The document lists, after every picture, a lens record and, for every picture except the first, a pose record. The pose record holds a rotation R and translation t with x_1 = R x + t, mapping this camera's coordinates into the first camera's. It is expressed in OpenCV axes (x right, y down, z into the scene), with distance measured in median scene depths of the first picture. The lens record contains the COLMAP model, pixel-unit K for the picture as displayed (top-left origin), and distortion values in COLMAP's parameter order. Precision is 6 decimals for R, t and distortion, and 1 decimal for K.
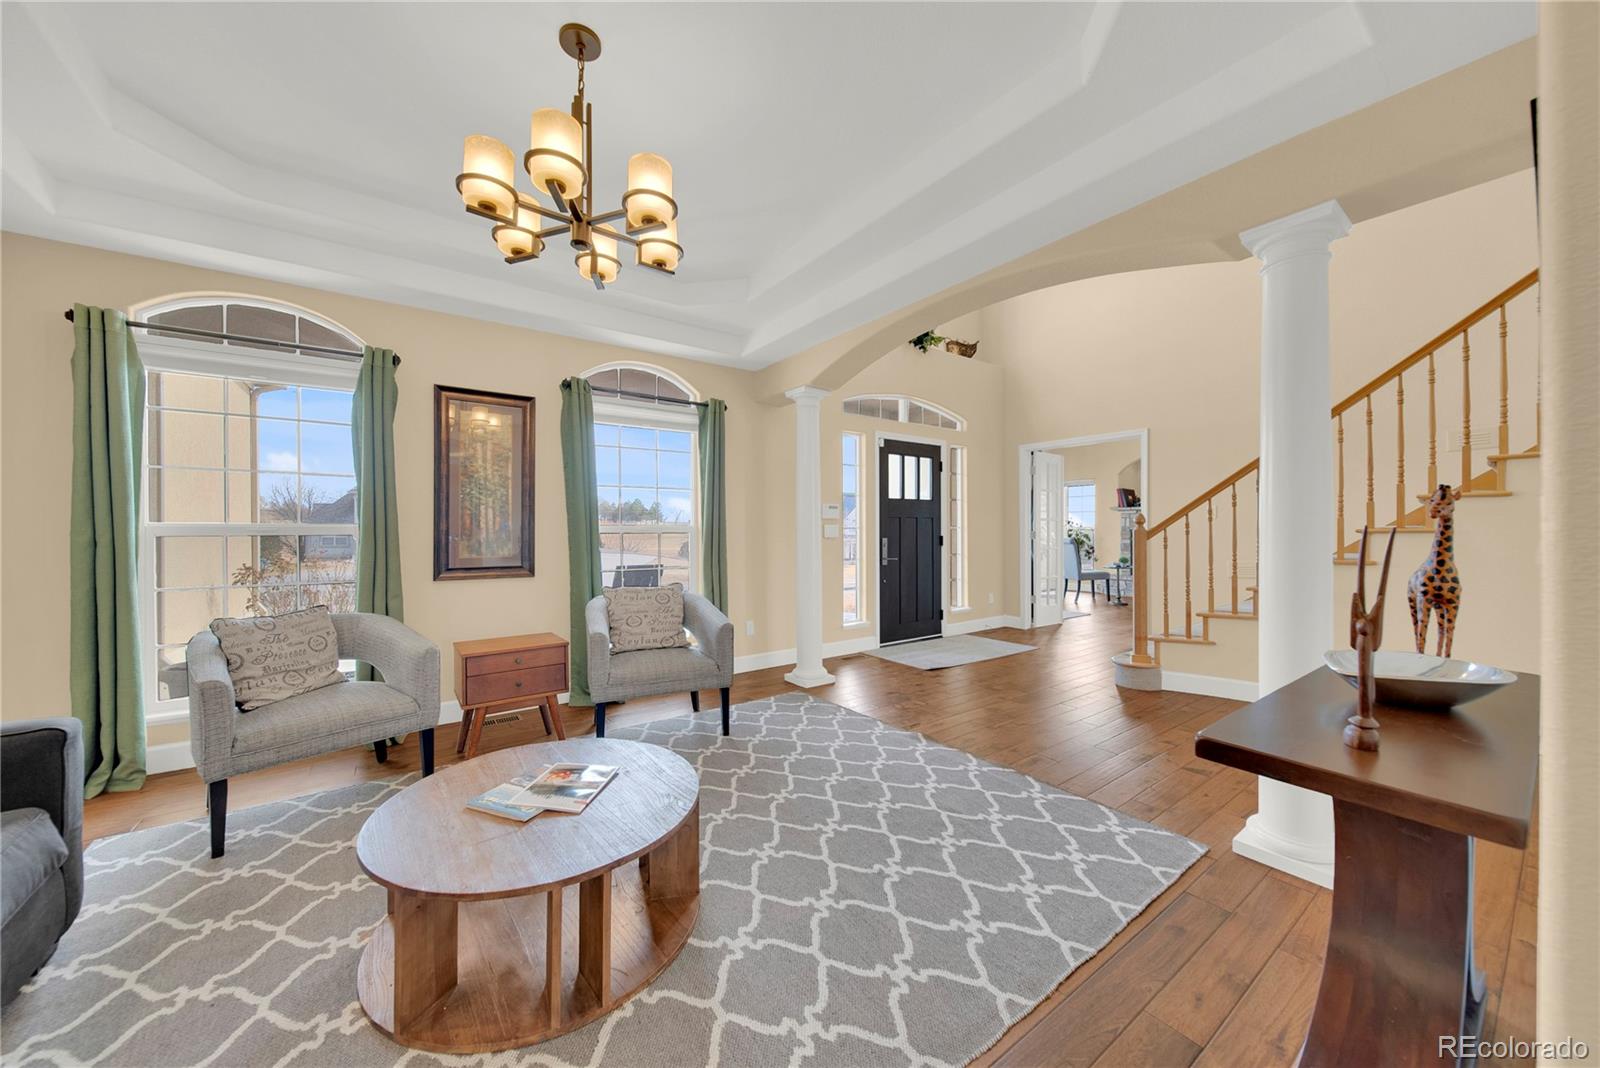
lens RADIAL K [[573.4, 0, 803.1], [0, 573.4, 527.7], [0, 0, 1]] dist [0.002150, 0.000316]
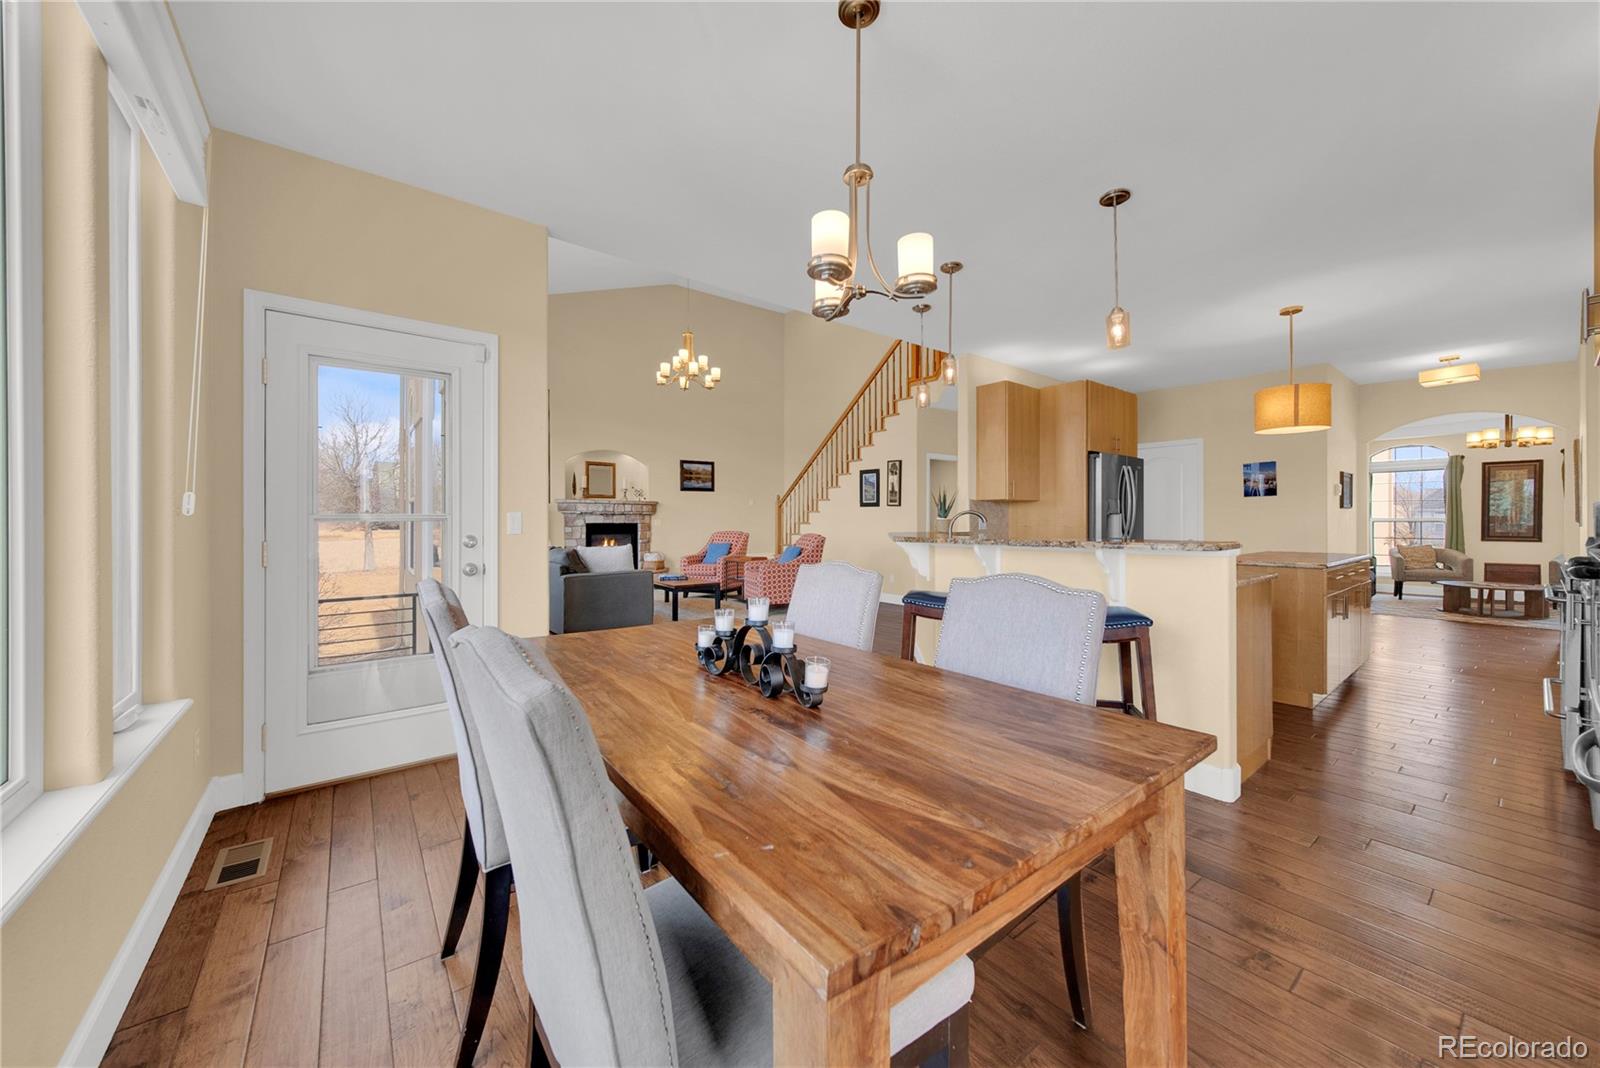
lens RADIAL K [[573.4, 0, 799.8], [0, 573.4, 523.5], [0, 0, 1]] dist [0.002150, 0.000316]
pose [[0.031769, 0.001554, -0.999494, 1.879731], [-0.002573, 0.999996, 0.001473, 0.021933], [0.999492, 0.002525, 0.031773, -2.180704]]
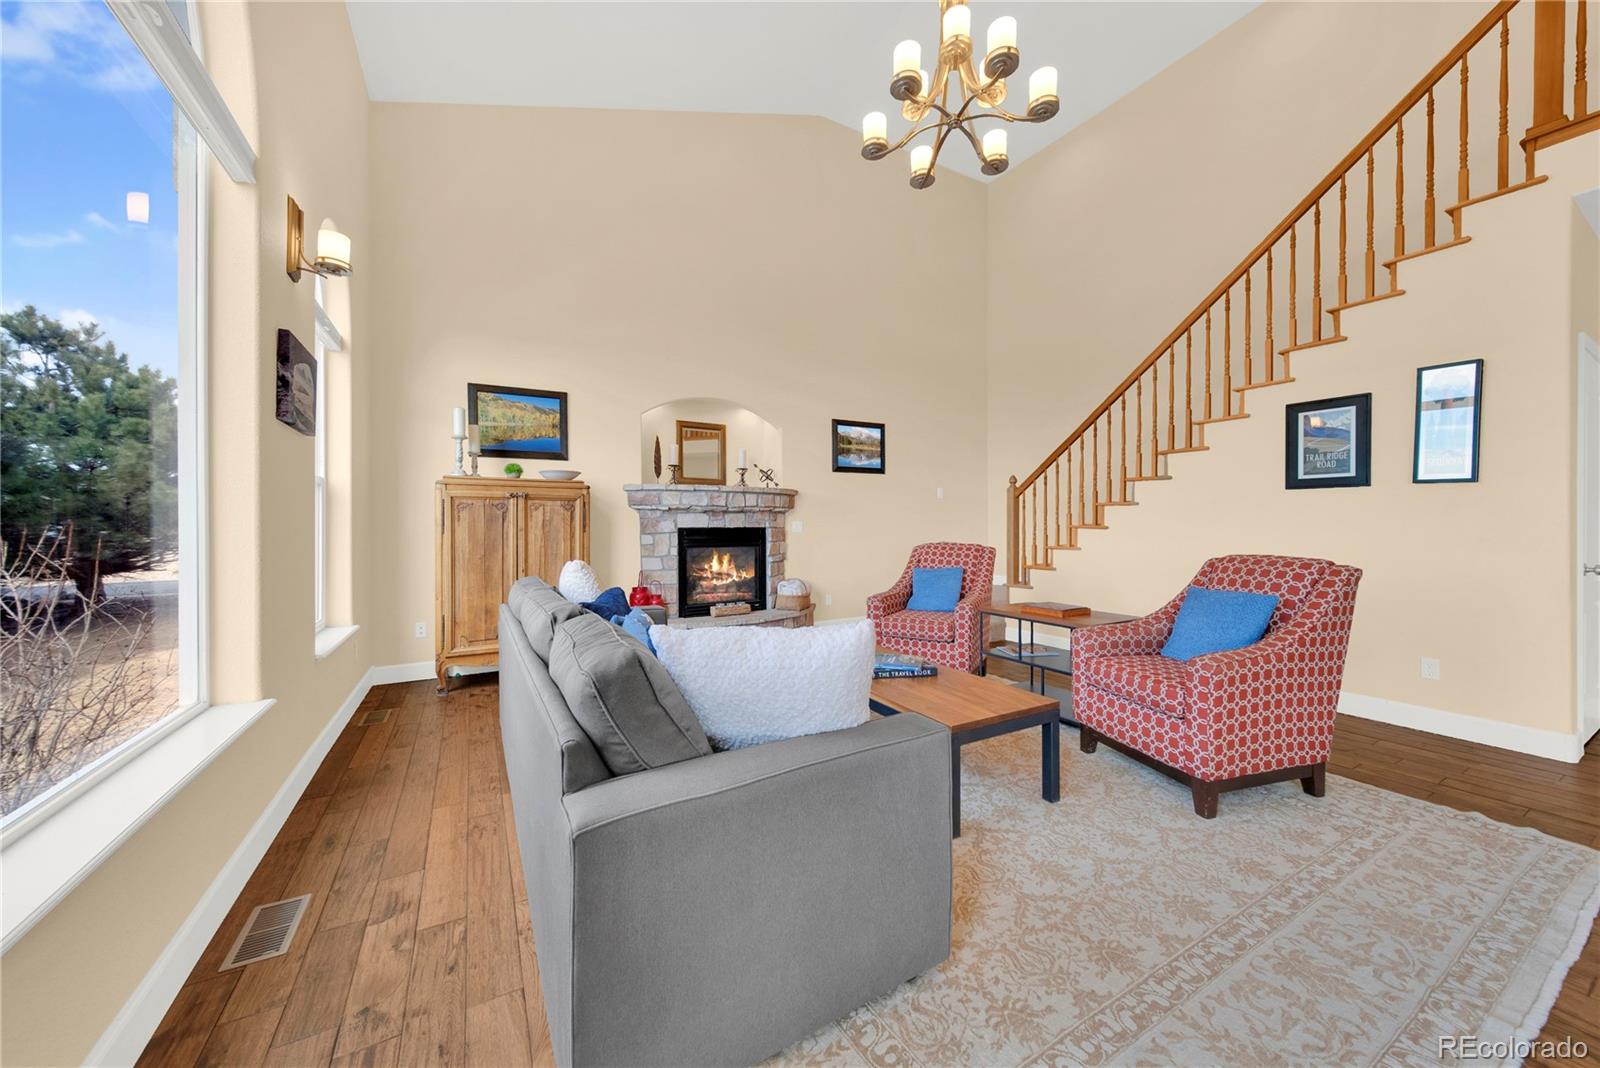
lens RADIAL K [[573.4, 0, 803.2], [0, 573.4, 527.6], [0, 0, 1]] dist [0.002150, 0.000316]
pose [[-0.105989, 0.003183, -0.994362, 0.439347], [-0.001106, 0.999994, 0.003319, 0.021740], [0.994367, 0.001451, -0.105985, -2.672577]]
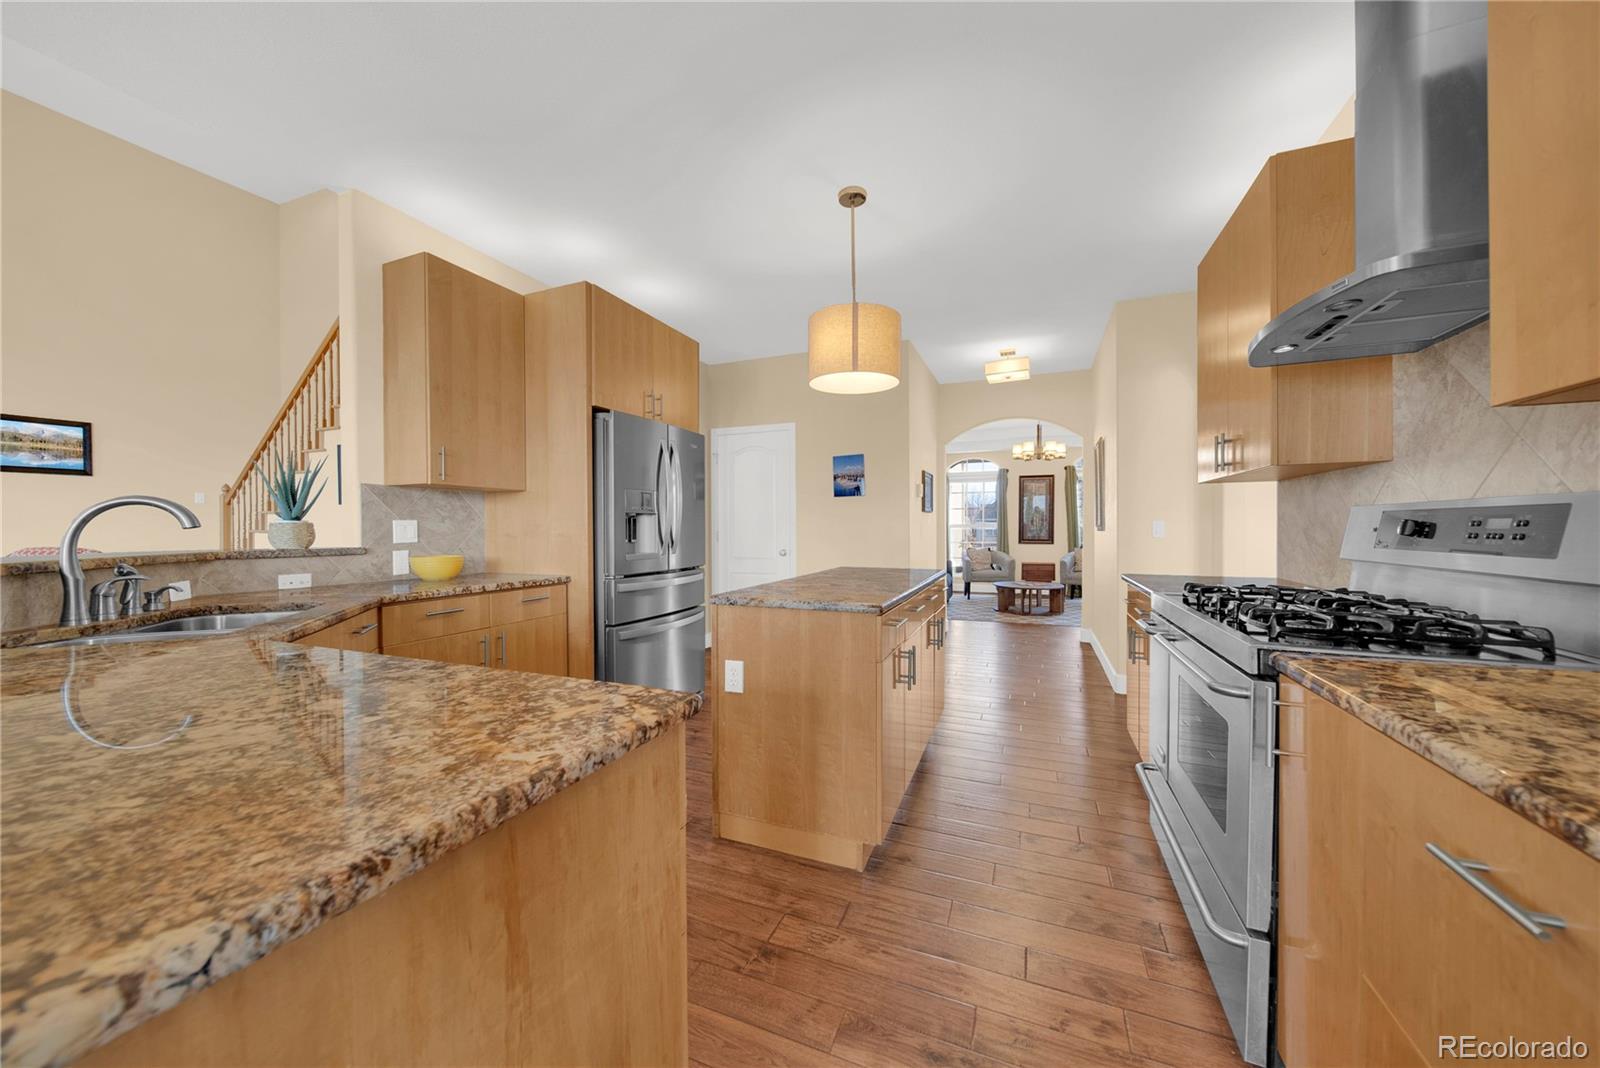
lens RADIAL K [[573.4, 0, 795.7], [0, 573.4, 532.8], [0, 0, 1]] dist [0.002150, 0.000316]
pose [[0.523196, 0.003274, -0.852206, 1.303330], [0.001500, 0.999988, 0.004762, 0.023409], [0.852211, -0.003770, 0.523184, -1.558103]]
